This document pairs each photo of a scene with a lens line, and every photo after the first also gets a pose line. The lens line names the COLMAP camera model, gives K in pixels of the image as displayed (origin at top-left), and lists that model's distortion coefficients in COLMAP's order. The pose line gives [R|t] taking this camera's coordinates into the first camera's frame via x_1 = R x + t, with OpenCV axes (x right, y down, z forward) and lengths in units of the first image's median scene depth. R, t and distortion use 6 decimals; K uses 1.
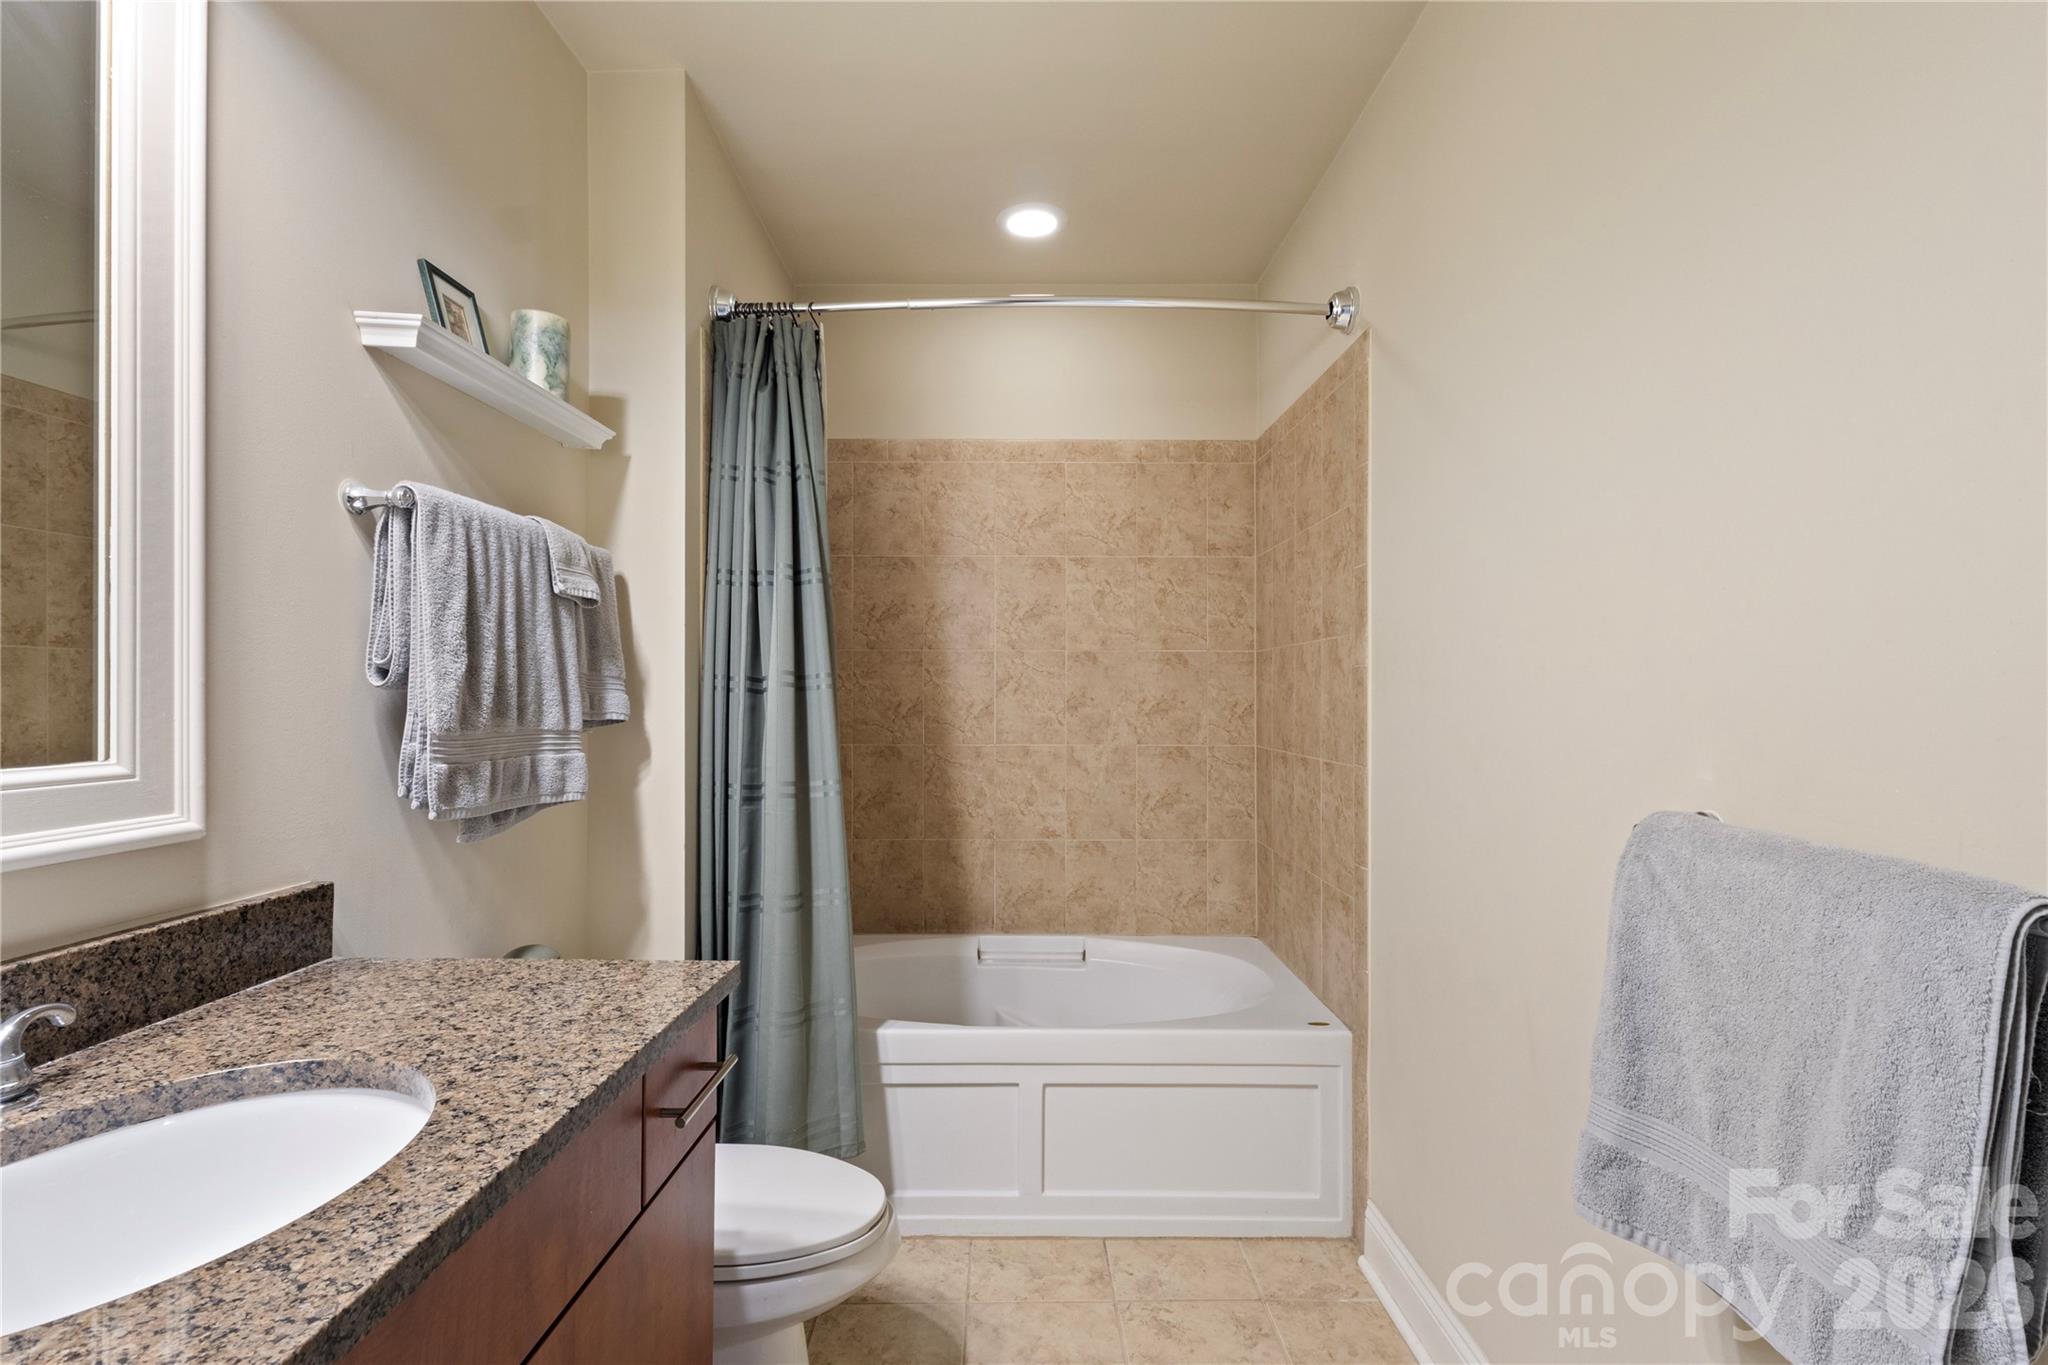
lens RADIAL K [[962.8, 0, 1020.1], [0, 962.8, 697.5], [0, 0, 1]] dist [0.007210, 0.001122]
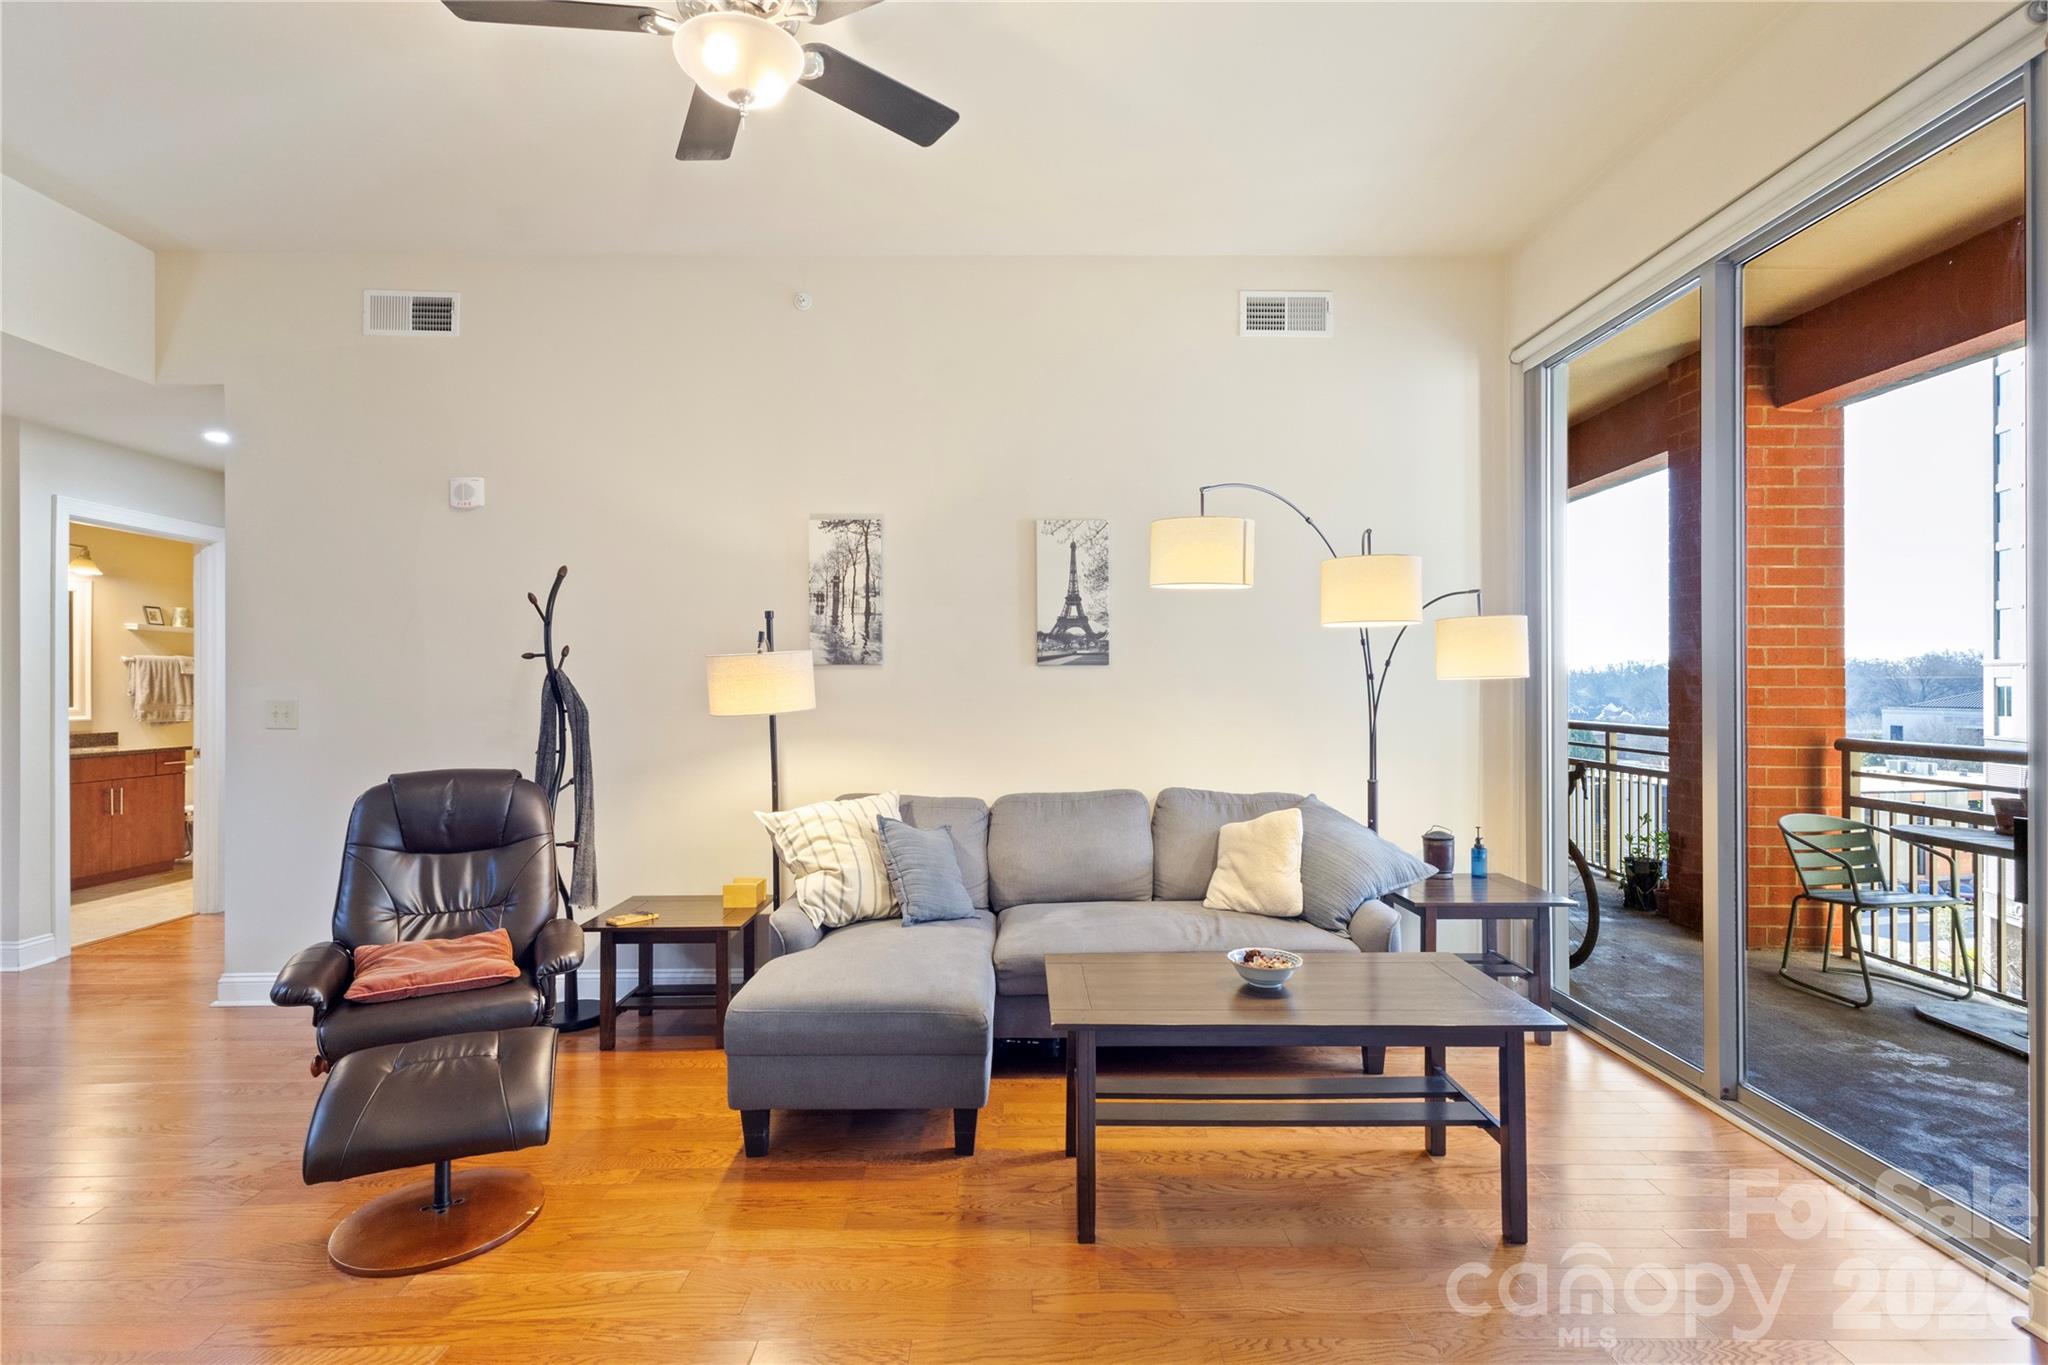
lens RADIAL K [[960.6, 0, 1024.0], [0, 960.6, 682.5], [0, 0, 1]] dist [0.007000, 0.000525]
pose [[0.999865, -0.002091, 0.016308, 4.039785], [0.002172, 0.999986, -0.004918, -0.044920], [-0.016298, 0.004952, 0.999855, -4.253233]]
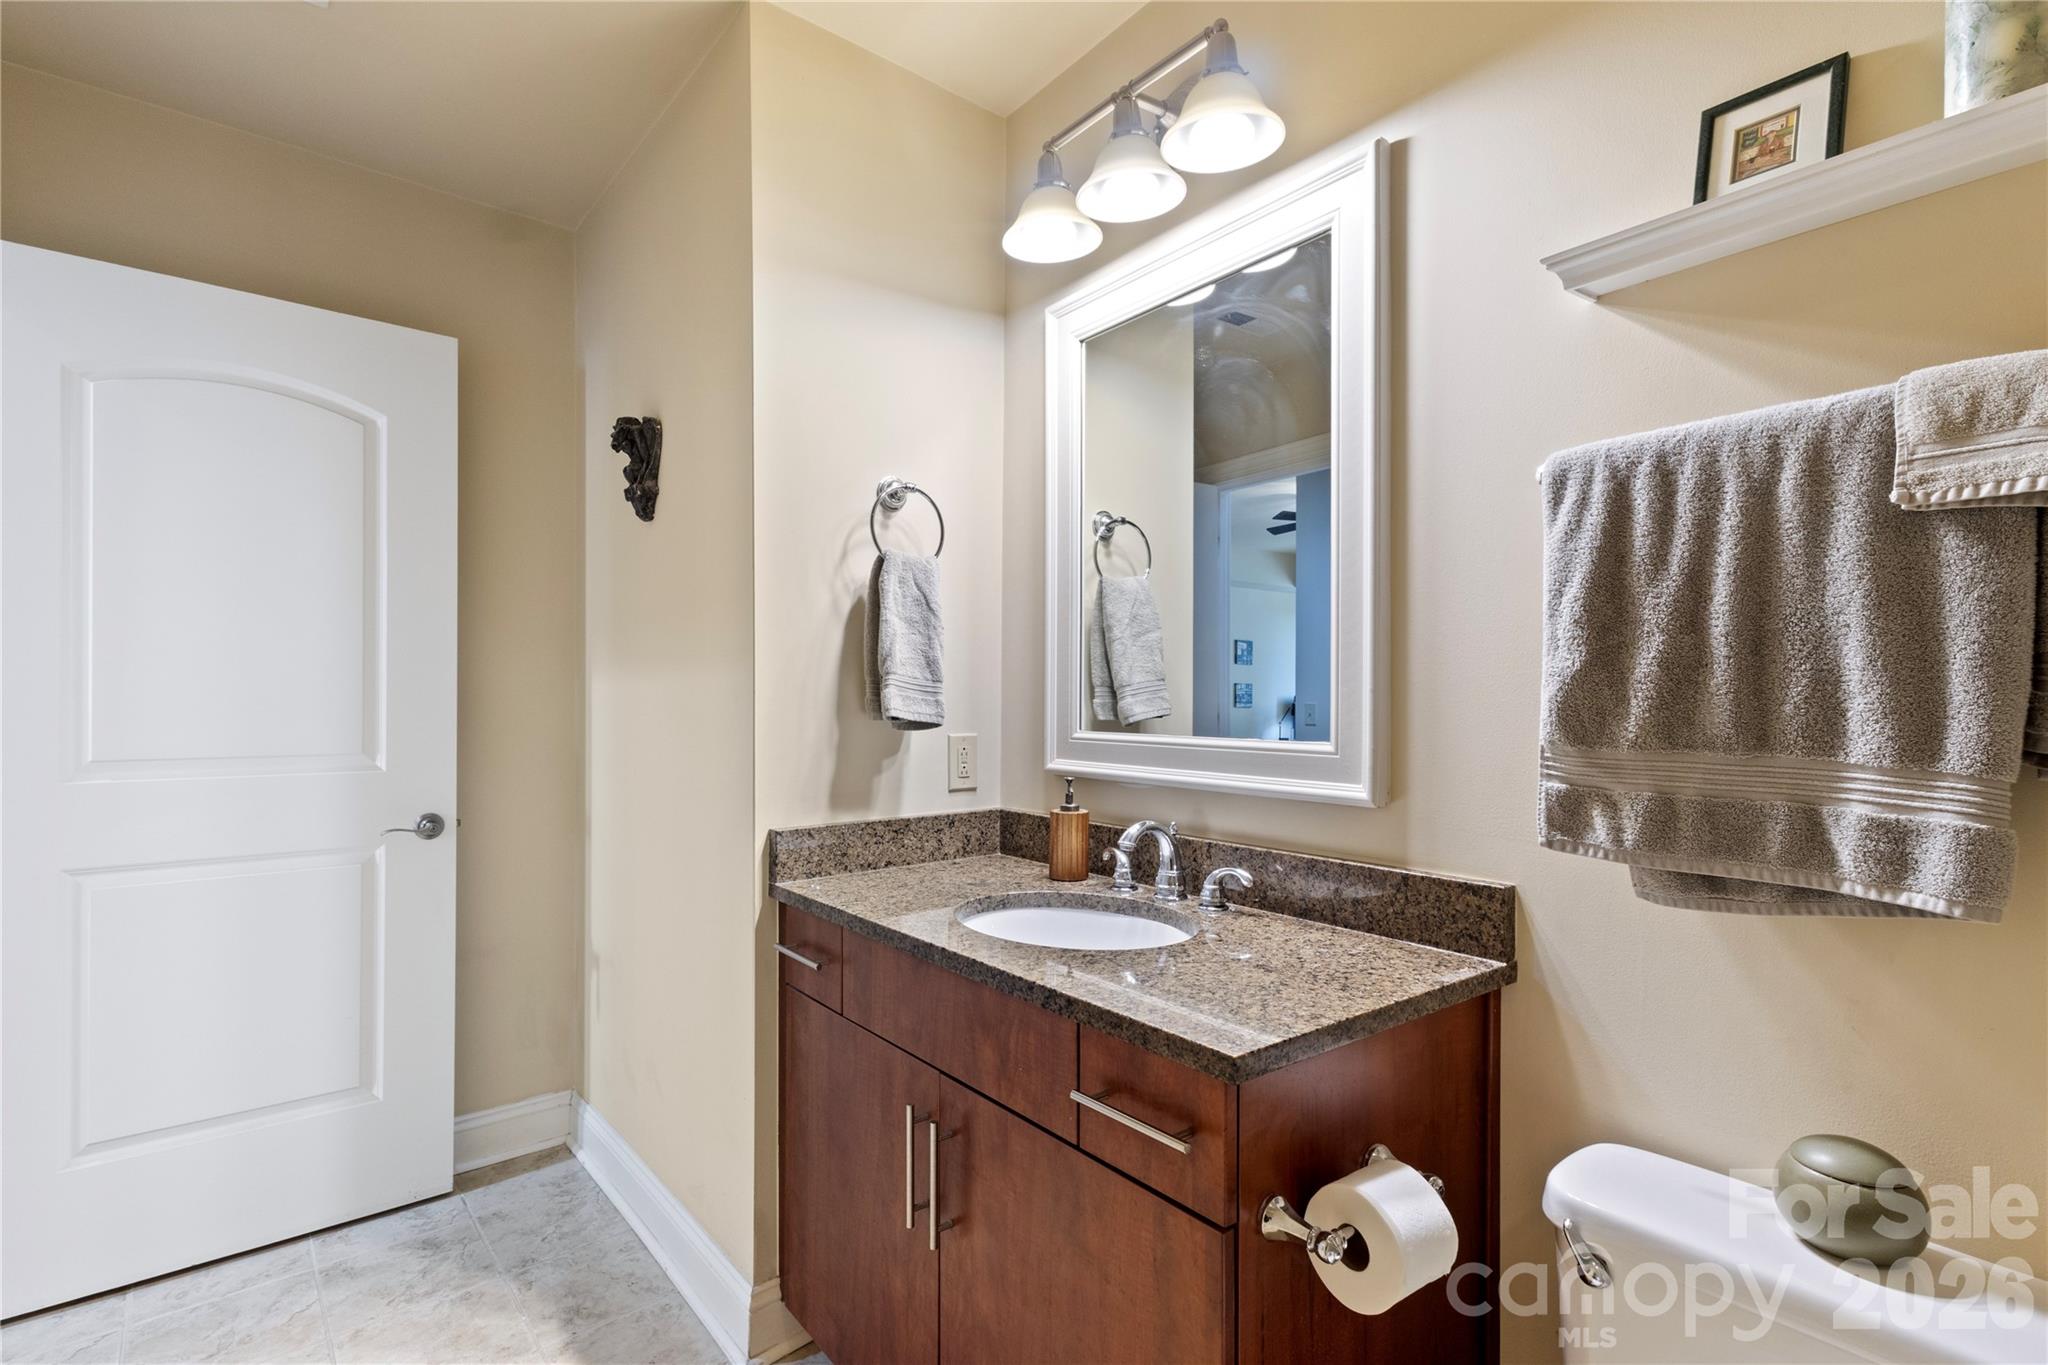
lens RADIAL K [[962.8, 0, 1020.1], [0, 962.8, 697.5], [0, 0, 1]] dist [0.007210, 0.001122]
pose [[-0.779516, -0.000319, -0.626382, 0.285421], [0.000368, 0.999999, -0.000968, -0.004402], [0.626382, -0.000985, -0.779516, 1.370155]]
